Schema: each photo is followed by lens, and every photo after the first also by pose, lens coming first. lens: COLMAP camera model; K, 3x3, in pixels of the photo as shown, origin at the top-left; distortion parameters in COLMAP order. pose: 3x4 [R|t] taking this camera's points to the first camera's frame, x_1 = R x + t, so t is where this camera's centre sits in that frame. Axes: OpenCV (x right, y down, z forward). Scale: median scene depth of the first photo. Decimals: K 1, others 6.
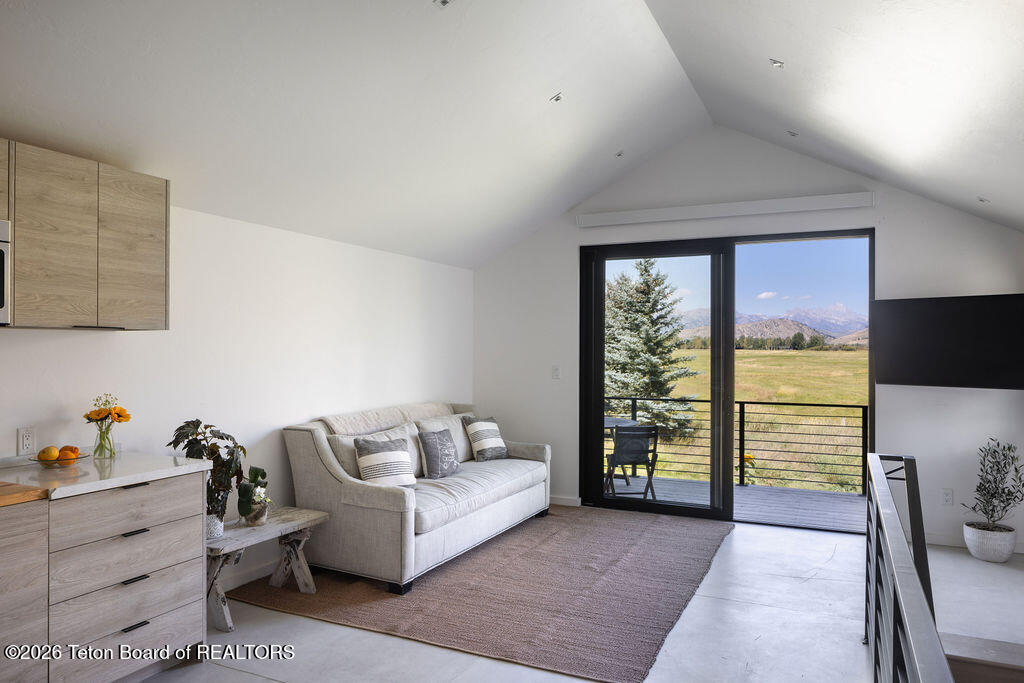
lens RADIAL K [[700.5, 0, 512.0], [0, 700.5, 341.5], [0, 0, 1]] dist [-0.005096, -0.002016]
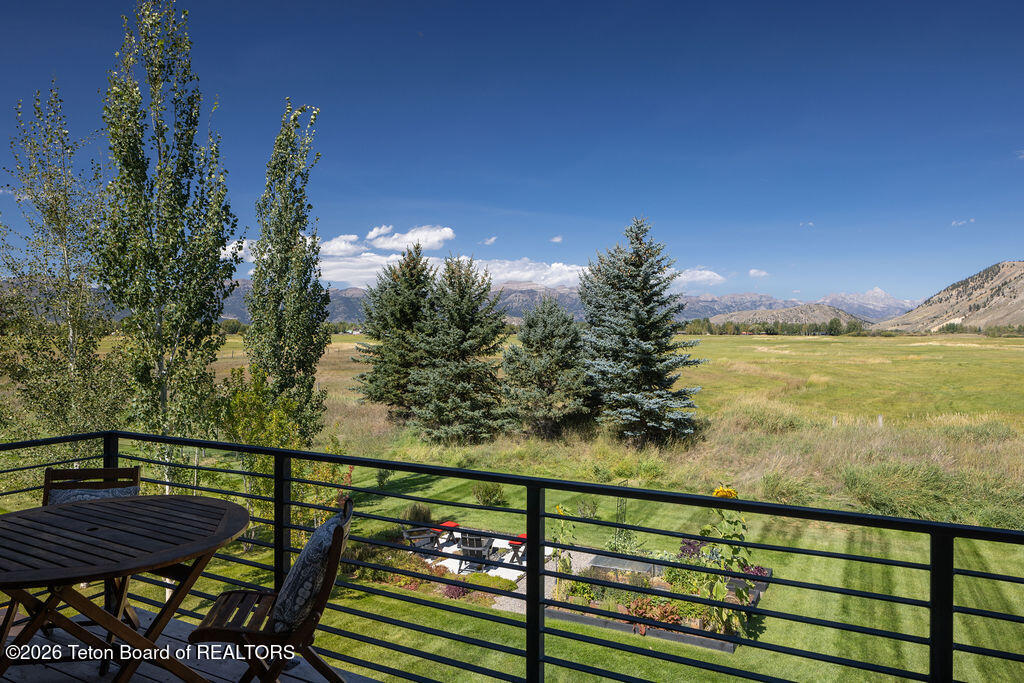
lens RADIAL K [[700.5, 0, 512.0], [0, 700.5, 341.5], [0, 0, 1]] dist [-0.005096, -0.002016]
pose [[0.999030, 0.003267, -0.043911, 0.080311], [-0.002323, 0.999766, 0.021528, 0.003559], [0.043971, -0.021405, 0.998803, 0.164253]]
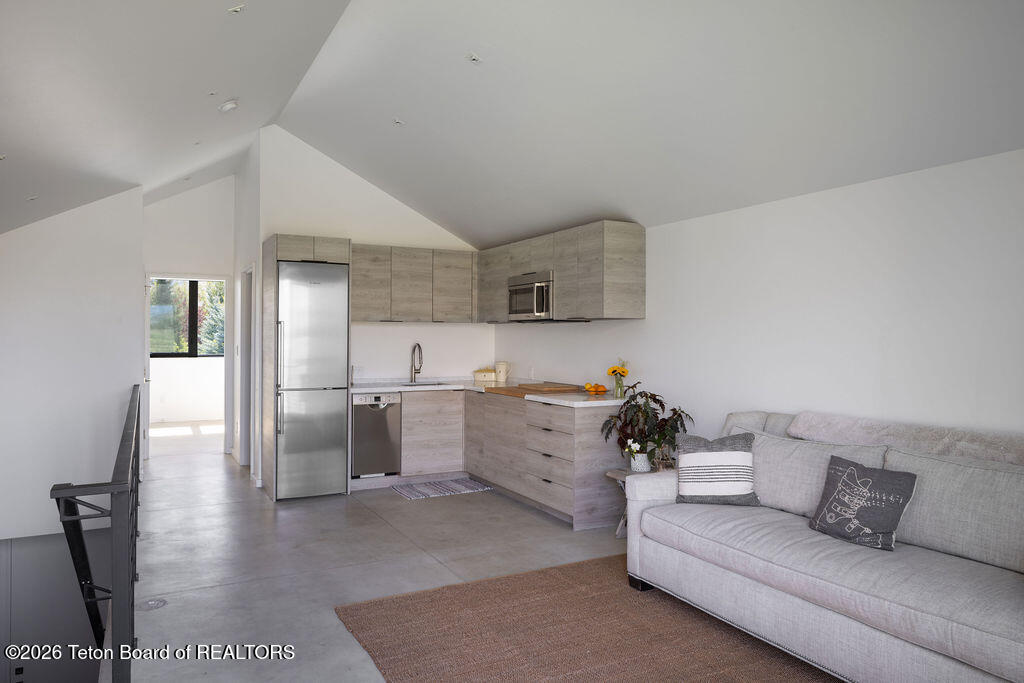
lens RADIAL K [[700.5, 0, 512.0], [0, 700.5, 341.5], [0, 0, 1]] dist [-0.005096, -0.002016]
pose [[-0.608214, -0.013302, -0.793661, 0.284950], [-0.009418, 0.999910, -0.009542, 0.017668], [0.793717, 0.001671, -0.608285, 0.594239]]
